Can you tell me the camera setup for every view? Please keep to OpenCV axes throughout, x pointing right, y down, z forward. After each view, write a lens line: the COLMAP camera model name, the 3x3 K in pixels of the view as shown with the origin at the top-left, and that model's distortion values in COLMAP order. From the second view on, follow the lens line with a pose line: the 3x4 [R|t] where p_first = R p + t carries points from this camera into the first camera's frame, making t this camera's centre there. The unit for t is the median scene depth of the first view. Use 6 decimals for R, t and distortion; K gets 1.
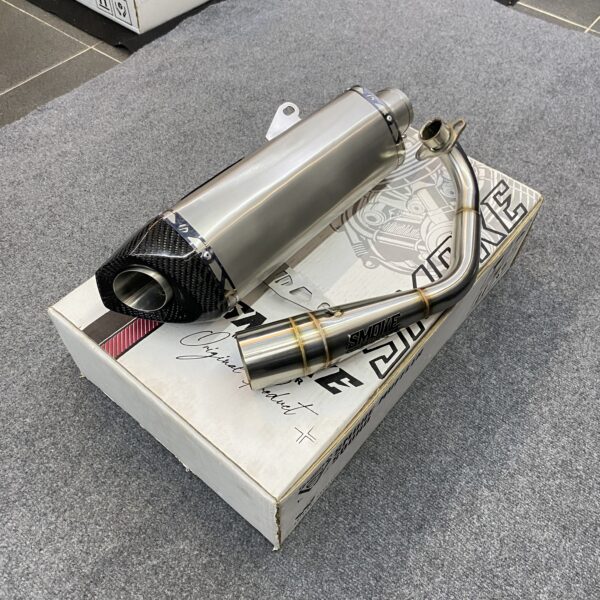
lens RADIAL K [[599.6, 0, 303.2], [0, 599.6, 306.8], [0, 0, 1]] dist [0.004910, -0.012640]
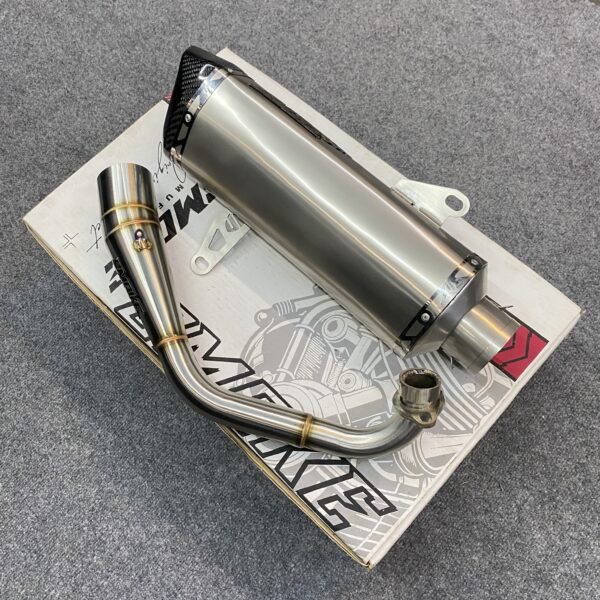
lens RADIAL K [[595.8, 0, 301.7], [0, 595.8, 297.9], [0, 0, 1]] dist [-0.000618, -0.006141]
pose [[-0.067886, 0.923668, -0.377133, 0.406611], [-0.760610, 0.196709, 0.618691, -0.655000], [0.645650, 0.328852, 0.689197, 0.409863]]
